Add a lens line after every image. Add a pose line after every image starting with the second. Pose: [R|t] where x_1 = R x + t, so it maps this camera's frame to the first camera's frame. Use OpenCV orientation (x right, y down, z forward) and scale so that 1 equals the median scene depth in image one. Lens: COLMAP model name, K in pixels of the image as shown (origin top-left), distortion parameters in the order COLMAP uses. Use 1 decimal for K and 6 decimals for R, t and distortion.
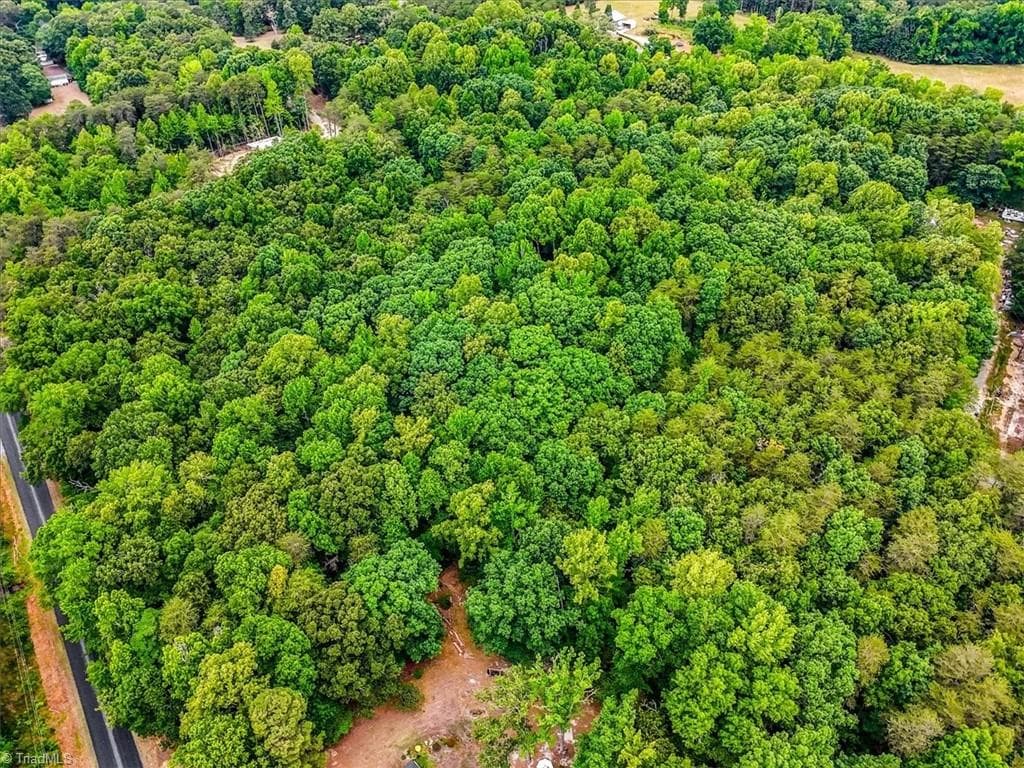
lens RADIAL K [[765.5, 0, 509.7], [0, 765.5, 373.7], [0, 0, 1]] dist [-0.031441, -0.002183]
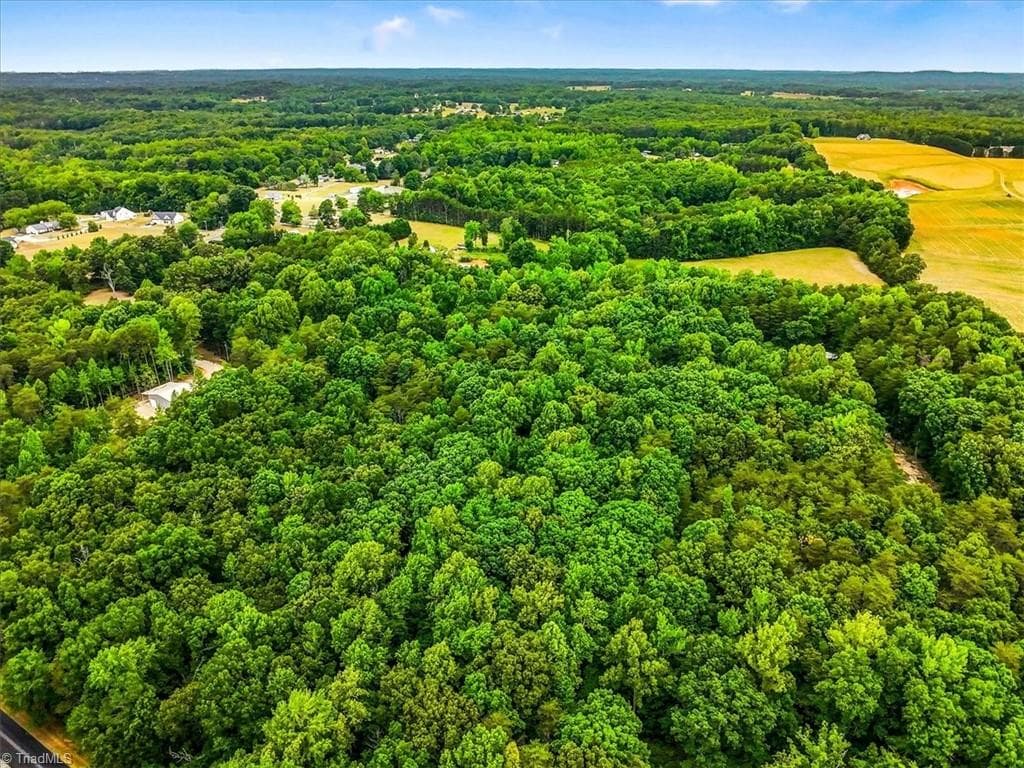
lens RADIAL K [[765.5, 0, 509.7], [0, 765.5, 373.7], [0, 0, 1]] dist [-0.031441, -0.002183]
pose [[0.930496, -0.133143, 0.341249, -0.282684], [0.225602, 0.942250, -0.247525, 0.021760], [-0.288585, 0.307307, 0.906797, -0.018113]]
